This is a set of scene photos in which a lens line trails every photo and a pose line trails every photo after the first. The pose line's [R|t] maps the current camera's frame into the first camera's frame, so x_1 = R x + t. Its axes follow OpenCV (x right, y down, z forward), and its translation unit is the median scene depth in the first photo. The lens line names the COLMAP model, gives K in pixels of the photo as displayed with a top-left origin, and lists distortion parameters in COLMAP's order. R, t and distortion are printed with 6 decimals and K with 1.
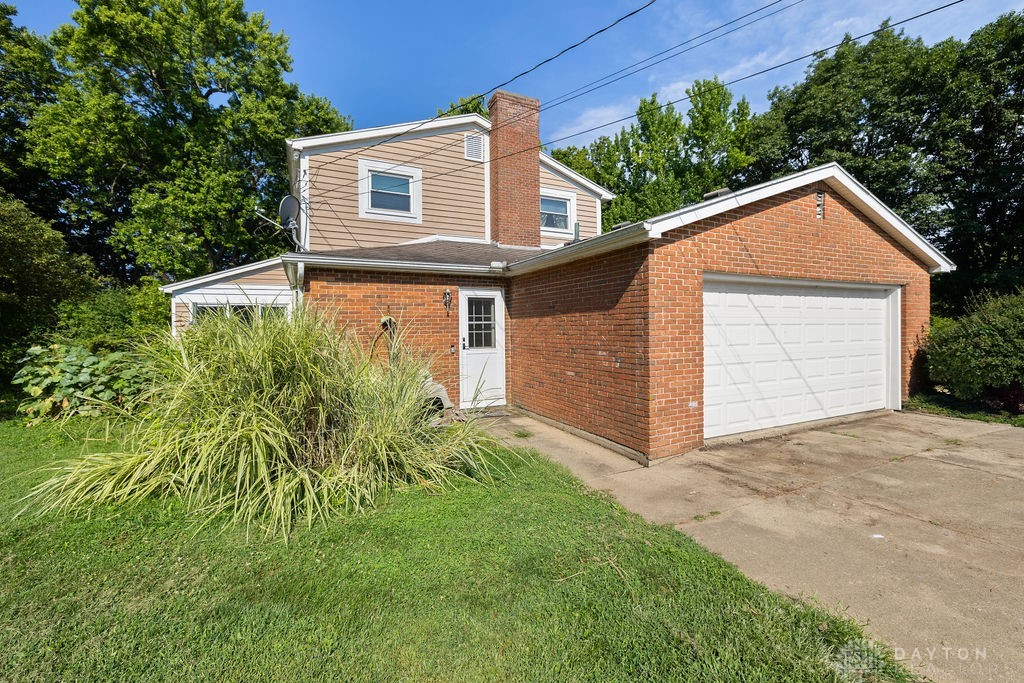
lens RADIAL K [[429.1, 0, 514.0], [0, 429.1, 335.7], [0, 0, 1]] dist [0.001132, 0.000059]
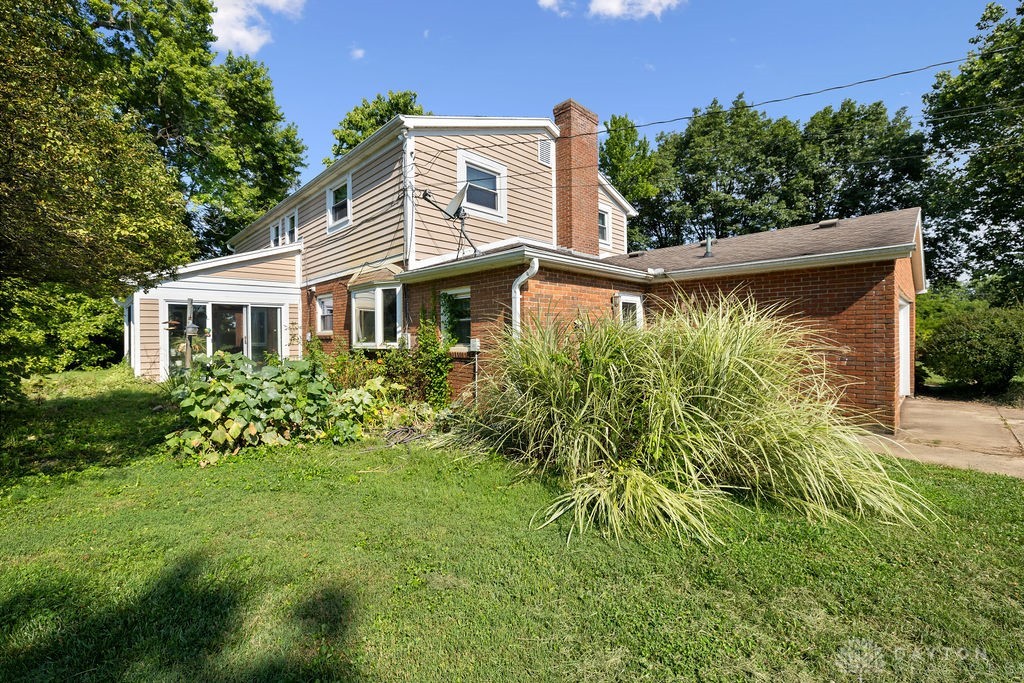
lens RADIAL K [[429.1, 0, 514.0], [0, 429.1, 335.7], [0, 0, 1]] dist [0.001132, 0.000059]
pose [[0.946649, 0.003404, 0.322247, -0.509416], [0.003224, 0.999794, -0.020030, 0.007249], [-0.322249, 0.020000, 0.946444, 0.096216]]
